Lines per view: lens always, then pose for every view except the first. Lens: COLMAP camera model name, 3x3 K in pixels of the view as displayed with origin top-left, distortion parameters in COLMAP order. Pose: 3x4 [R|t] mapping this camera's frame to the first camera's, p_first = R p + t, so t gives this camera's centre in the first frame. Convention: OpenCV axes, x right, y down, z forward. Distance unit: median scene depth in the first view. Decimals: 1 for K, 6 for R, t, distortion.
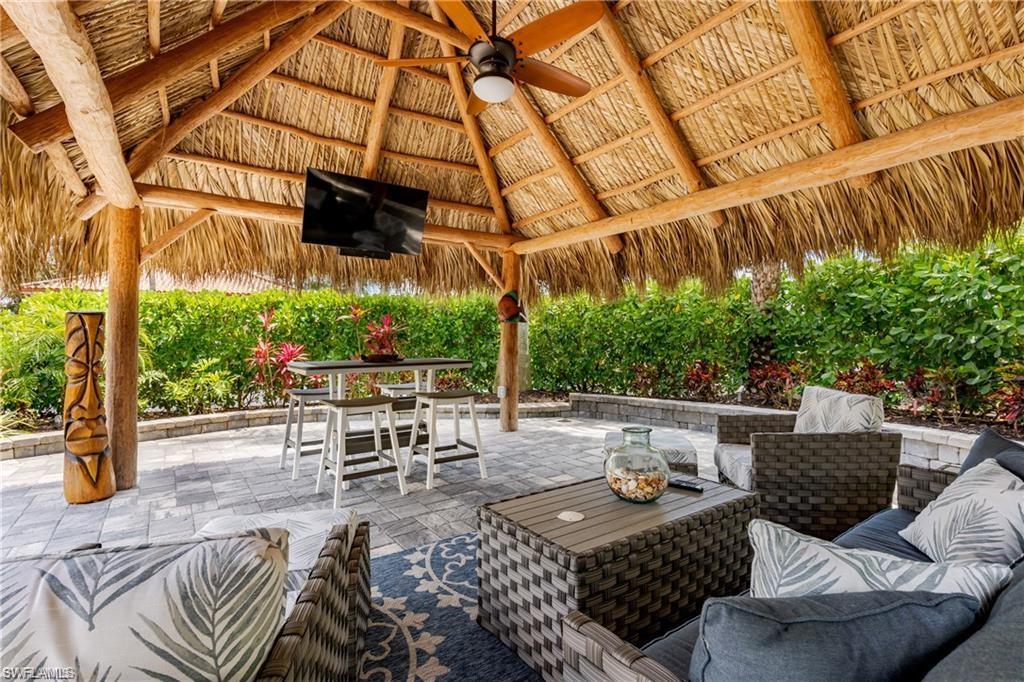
lens RADIAL K [[487.9, 0, 512.0], [0, 487.9, 341.0], [0, 0, 1]] dist [0.002779, 0.000682]
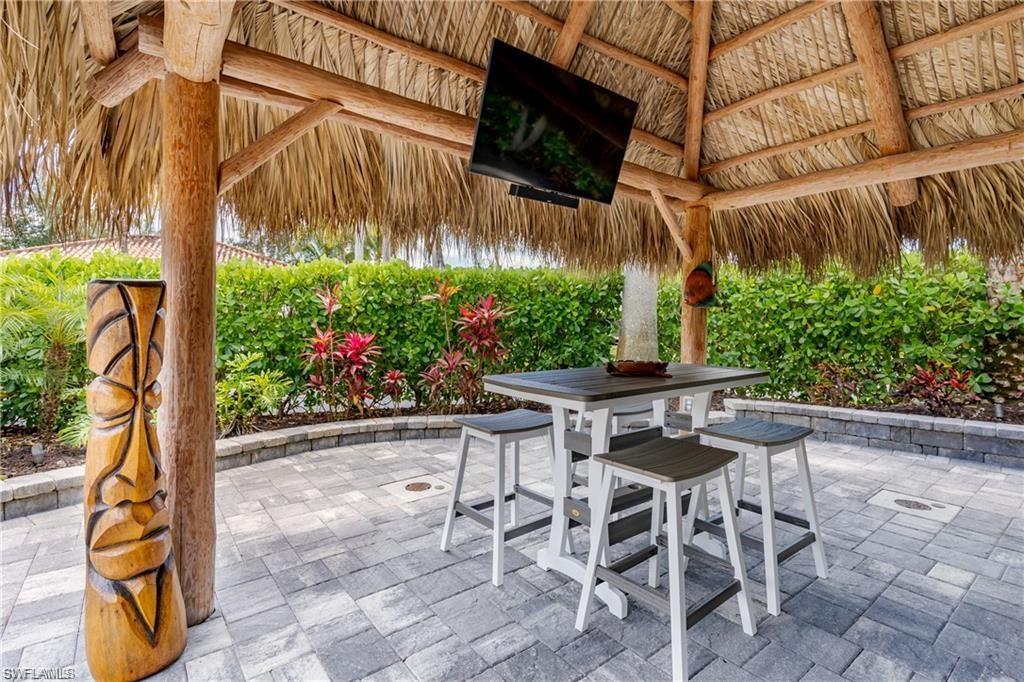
lens RADIAL K [[505.6, 0, 525.2], [0, 505.6, 332.5], [0, 0, 1]] dist [-0.000424, 0.000123]
pose [[0.998728, 0.006713, 0.049968, -0.473899], [-0.007564, 0.999829, 0.016863, -0.018026], [-0.049846, -0.017219, 0.998608, 0.451973]]
